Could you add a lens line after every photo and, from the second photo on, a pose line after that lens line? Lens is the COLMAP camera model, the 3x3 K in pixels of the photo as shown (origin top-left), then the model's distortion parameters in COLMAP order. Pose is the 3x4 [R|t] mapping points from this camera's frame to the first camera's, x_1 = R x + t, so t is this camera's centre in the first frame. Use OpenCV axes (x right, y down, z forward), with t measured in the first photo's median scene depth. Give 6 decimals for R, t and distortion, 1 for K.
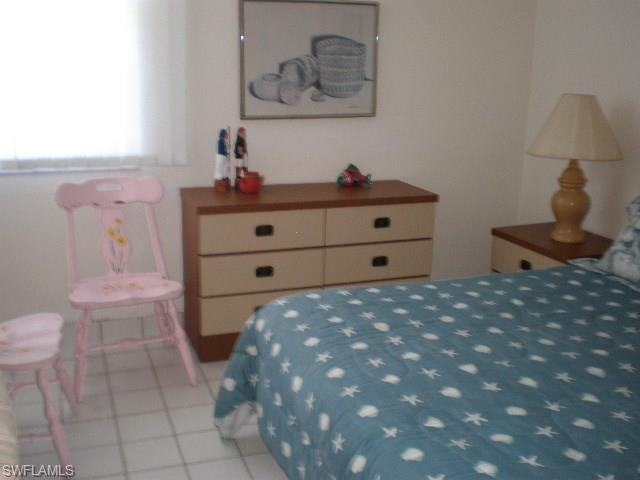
lens RADIAL K [[693.8, 0, 320.0], [0, 693.8, 240.0], [0, 0, 1]] dist [-0.017212, -0.414084]
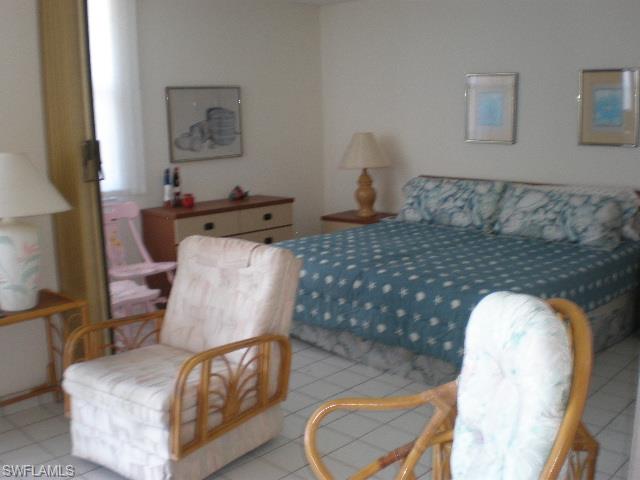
lens RADIAL K [[693.8, 0, 320.0], [0, 693.8, 240.0], [0, 0, 1]] dist [-0.017212, -0.414084]
pose [[0.904334, -0.122720, 0.408803, -0.472082], [0.153927, 0.987093, -0.044192, 0.119548], [-0.398103, 0.102890, 0.911552, -0.545439]]
